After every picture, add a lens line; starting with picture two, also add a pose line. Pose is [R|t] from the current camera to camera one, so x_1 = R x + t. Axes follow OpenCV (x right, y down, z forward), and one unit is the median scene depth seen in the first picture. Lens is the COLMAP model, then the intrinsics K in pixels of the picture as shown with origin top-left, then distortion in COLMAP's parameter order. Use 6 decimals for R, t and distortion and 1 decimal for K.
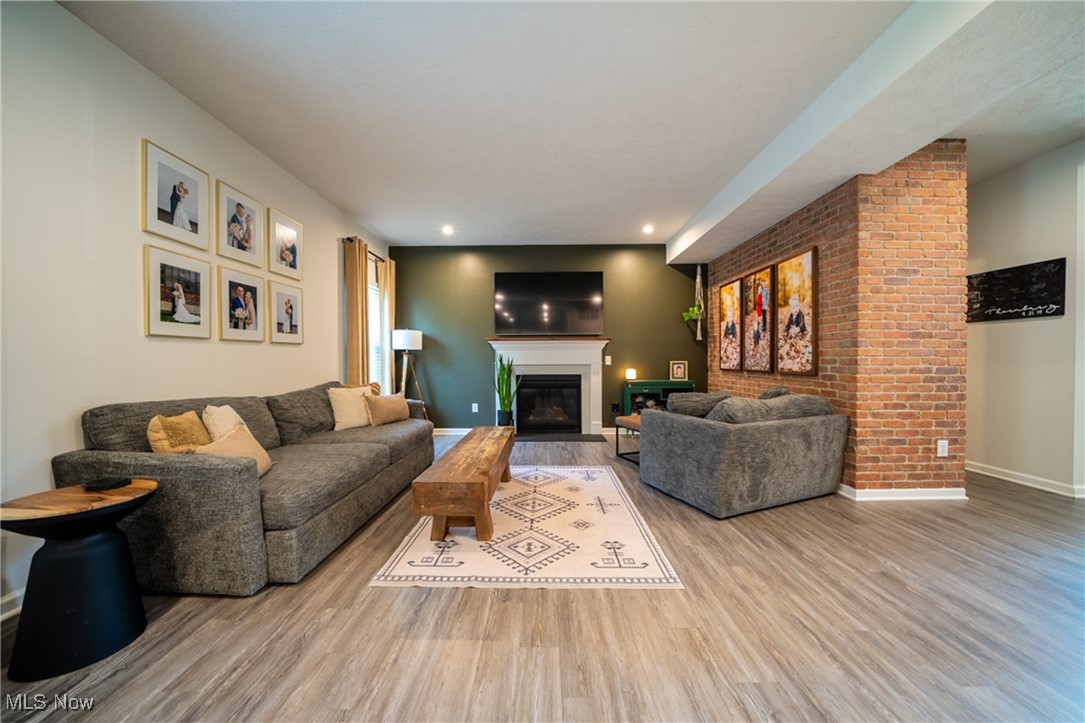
lens RADIAL K [[379.8, 0, 538.8], [0, 379.8, 367.8], [0, 0, 1]] dist [-0.020778, 0.000005]
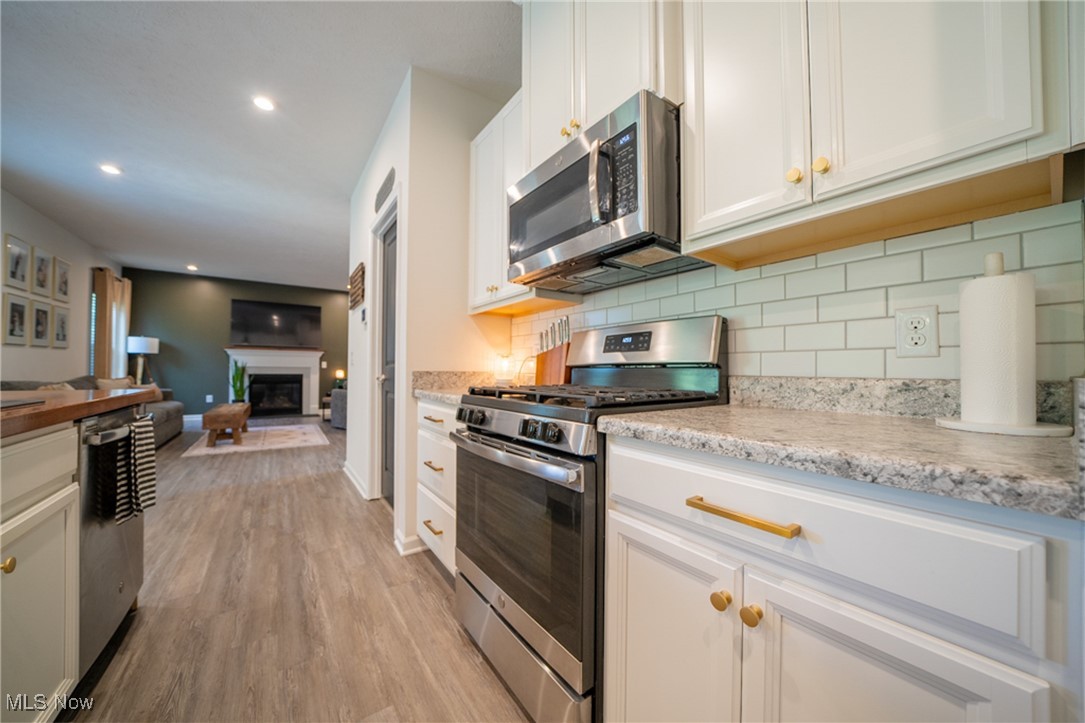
lens RADIAL K [[379.8, 0, 538.8], [0, 379.8, 367.8], [0, 0, 1]] dist [-0.020778, 0.000005]
pose [[0.809005, 0.016664, 0.587566, -0.007633], [-0.005407, 0.999767, -0.020910, 0.019734], [-0.587777, 0.013740, 0.808906, -0.777565]]
